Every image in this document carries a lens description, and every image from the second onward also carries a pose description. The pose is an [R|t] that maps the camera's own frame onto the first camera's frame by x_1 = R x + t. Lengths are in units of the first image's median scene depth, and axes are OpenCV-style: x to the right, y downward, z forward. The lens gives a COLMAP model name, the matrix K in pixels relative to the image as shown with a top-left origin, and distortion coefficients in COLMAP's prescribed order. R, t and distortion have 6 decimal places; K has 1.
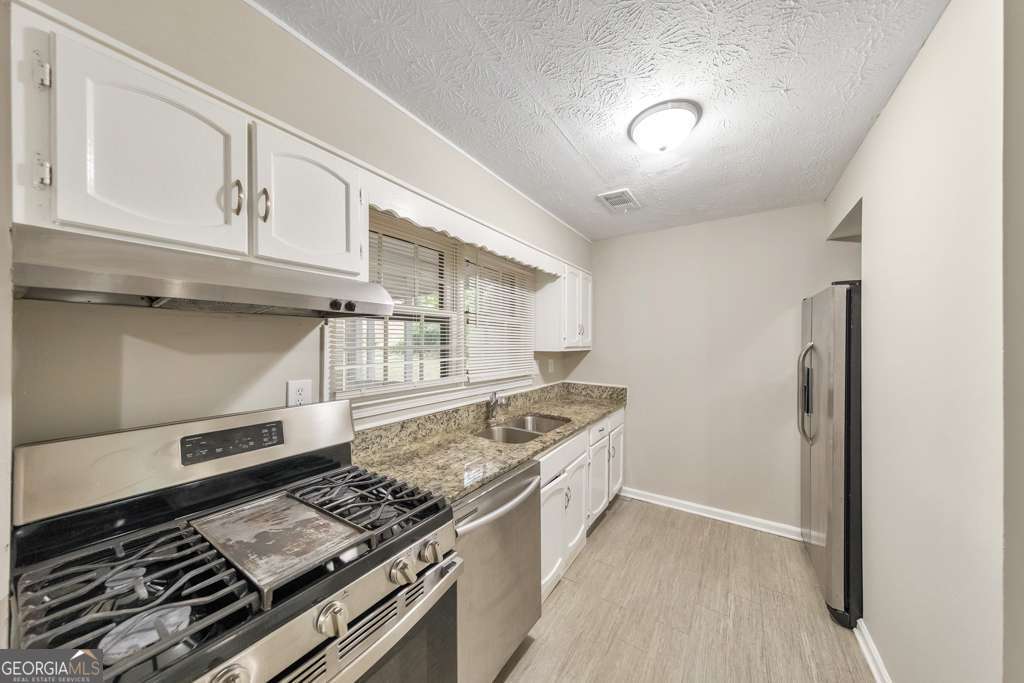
lens RADIAL K [[324.2, 0, 512.5], [0, 324.2, 341.5], [0, 0, 1]] dist [0.009148, -0.000770]
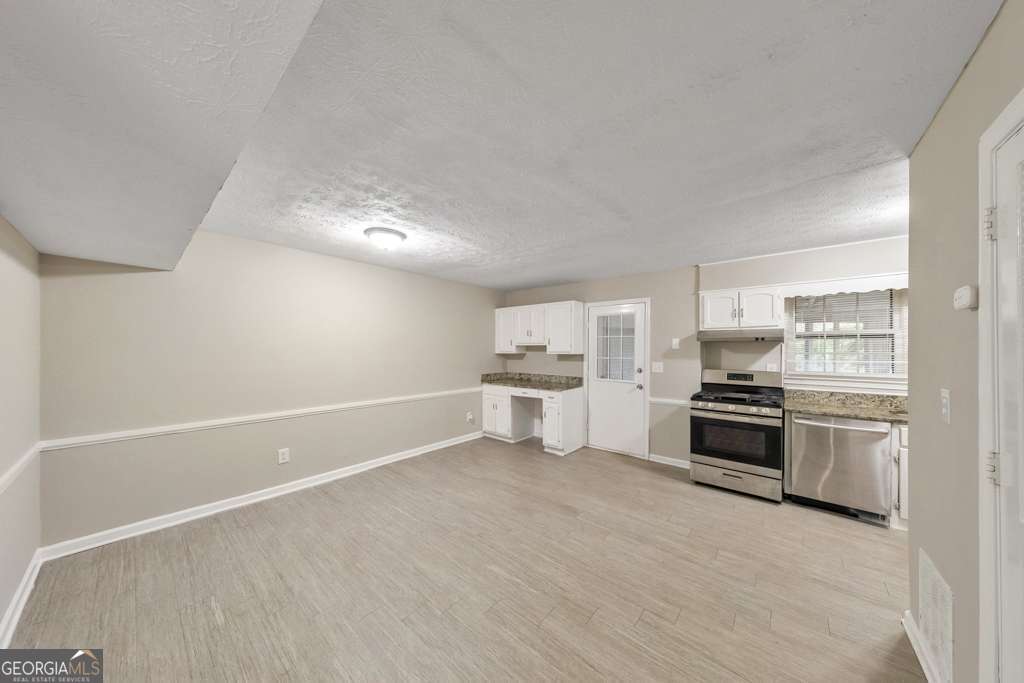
lens RADIAL K [[324.2, 0, 515.3], [0, 324.2, 347.8], [0, 0, 1]] dist [0.009148, -0.000770]
pose [[-0.099381, -0.007648, -0.995020, 1.442152], [-0.000616, 0.999971, -0.007625, 0.001775], [0.995049, -0.000145, -0.099383, -0.542875]]
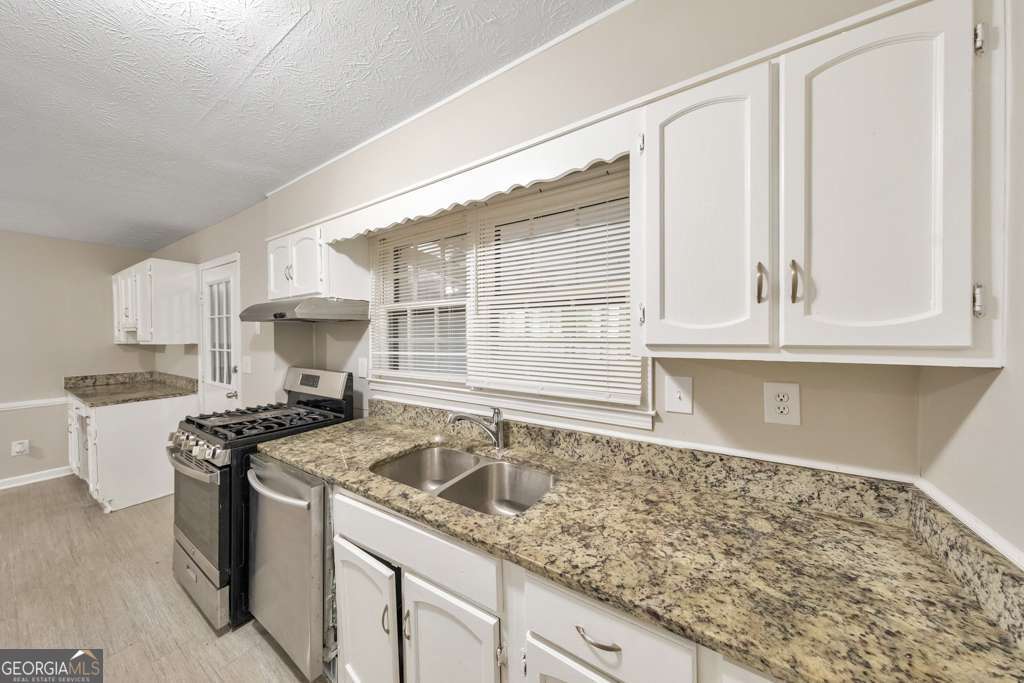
lens RADIAL K [[324.2, 0, 505.6], [0, 324.2, 337.3], [0, 0, 1]] dist [0.009148, -0.000770]
pose [[0.019314, 0.012024, -0.999741, 0.660962], [0.016110, 0.999794, 0.012336, 0.001595], [0.999684, -0.016344, 0.019117, 1.092731]]
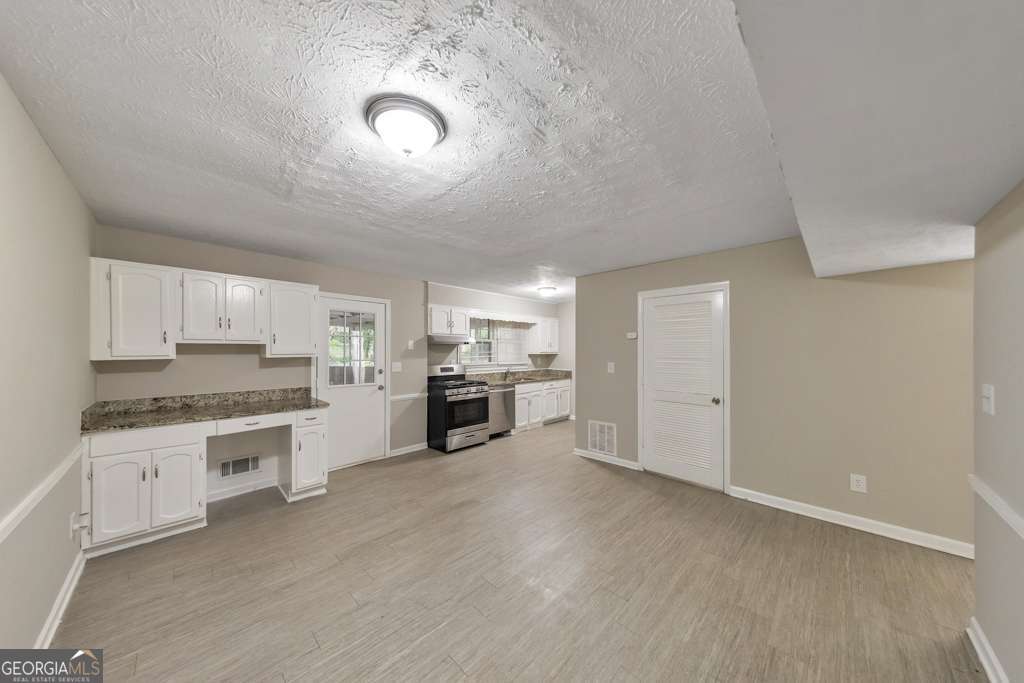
lens RADIAL K [[324.2, 0, 513.6], [0, 324.2, 354.2], [0, 0, 1]] dist [0.009148, -0.000770]
pose [[0.984330, -0.000746, -0.176336, 0.510362], [0.003520, 0.999875, 0.015419, -0.008123], [0.176303, -0.015798, 0.984209, -1.815418]]
